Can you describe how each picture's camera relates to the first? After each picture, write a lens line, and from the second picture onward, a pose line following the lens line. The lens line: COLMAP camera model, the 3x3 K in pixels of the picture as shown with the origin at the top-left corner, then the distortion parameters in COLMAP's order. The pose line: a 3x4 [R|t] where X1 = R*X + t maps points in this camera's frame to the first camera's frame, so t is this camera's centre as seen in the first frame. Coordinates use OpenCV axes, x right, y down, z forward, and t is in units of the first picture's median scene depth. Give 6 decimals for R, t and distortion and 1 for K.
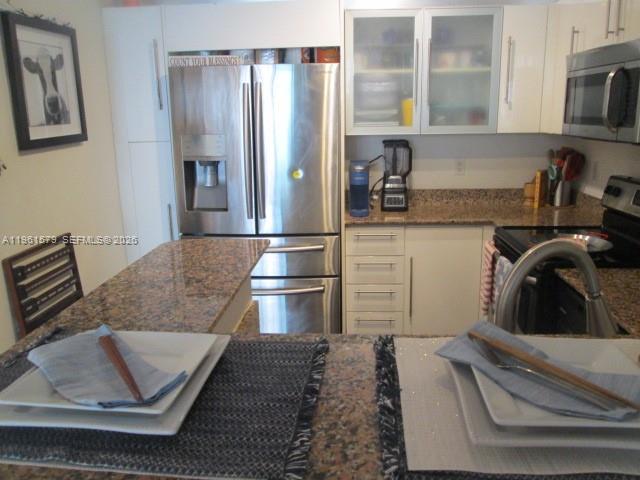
lens RADIAL K [[522.7, 0, 320.0], [0, 522.7, 240.0], [0, 0, 1]] dist [-0.051836, 0.002816]
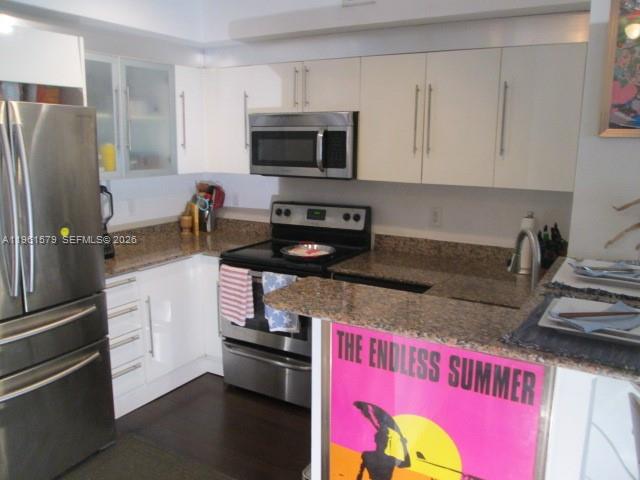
lens RADIAL K [[538.6, 0, 308.7], [0, 538.6, 229.6], [0, 0, 1]] dist [-0.055414, 0.000175]
pose [[0.451927, -0.124234, 0.883362, -0.604409], [0.196197, 0.979850, 0.037430, -0.078968], [-0.870212, 0.156398, 0.467195, 0.233759]]
